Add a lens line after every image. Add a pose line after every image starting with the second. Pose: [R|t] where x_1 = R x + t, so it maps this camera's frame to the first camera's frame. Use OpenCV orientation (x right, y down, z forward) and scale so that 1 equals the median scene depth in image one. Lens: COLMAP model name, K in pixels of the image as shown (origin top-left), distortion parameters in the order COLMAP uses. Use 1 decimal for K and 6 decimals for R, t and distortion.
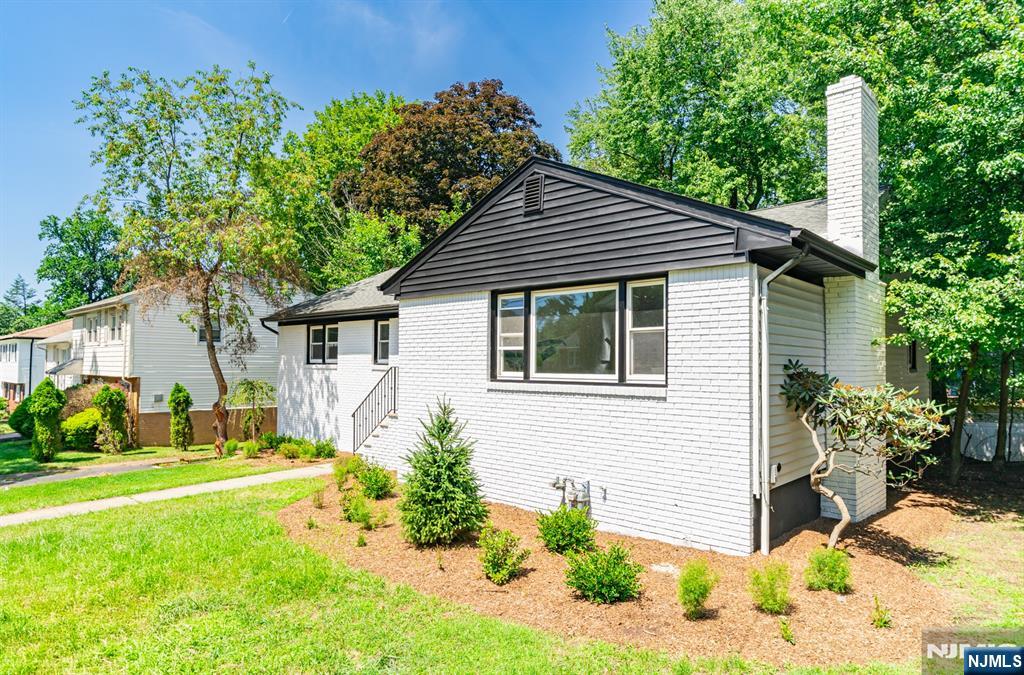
lens RADIAL K [[618.6, 0, 512.0], [0, 618.6, 337.5], [0, 0, 1]] dist [-0.002148, -0.000199]
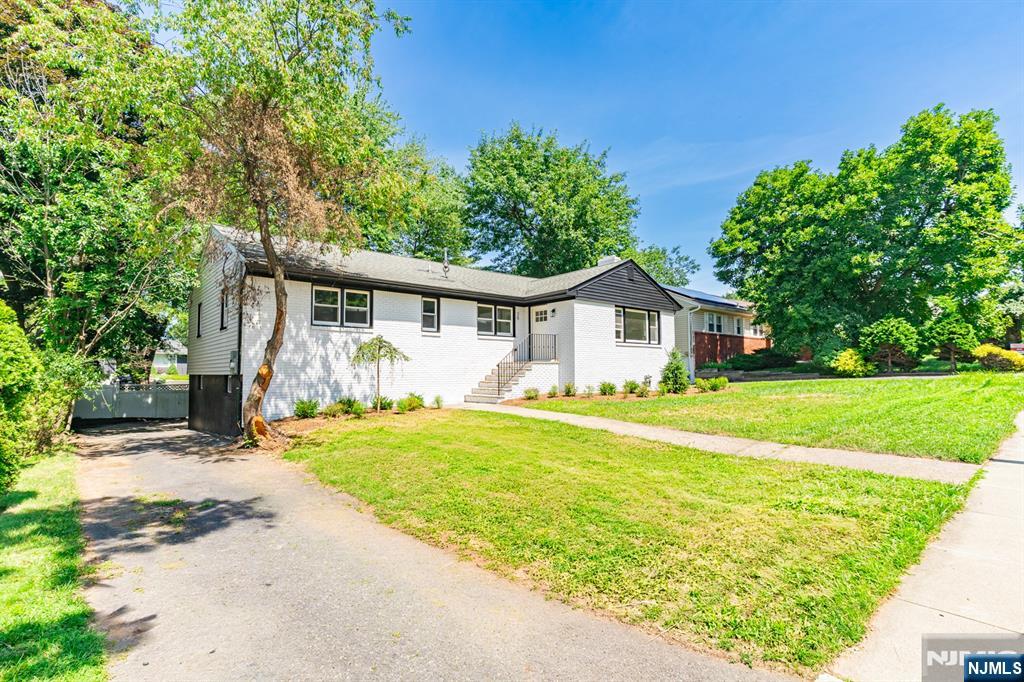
lens RADIAL K [[489.4, 0, 512.0], [0, 489.4, 341.0], [0, 0, 1]] dist [-0.000111, -0.000031]
pose [[0.123776, 0.055904, 0.990734, -2.032630], [-0.039149, 0.997910, -0.051418, 0.184424], [-0.991538, -0.032422, 0.125706, 1.183690]]
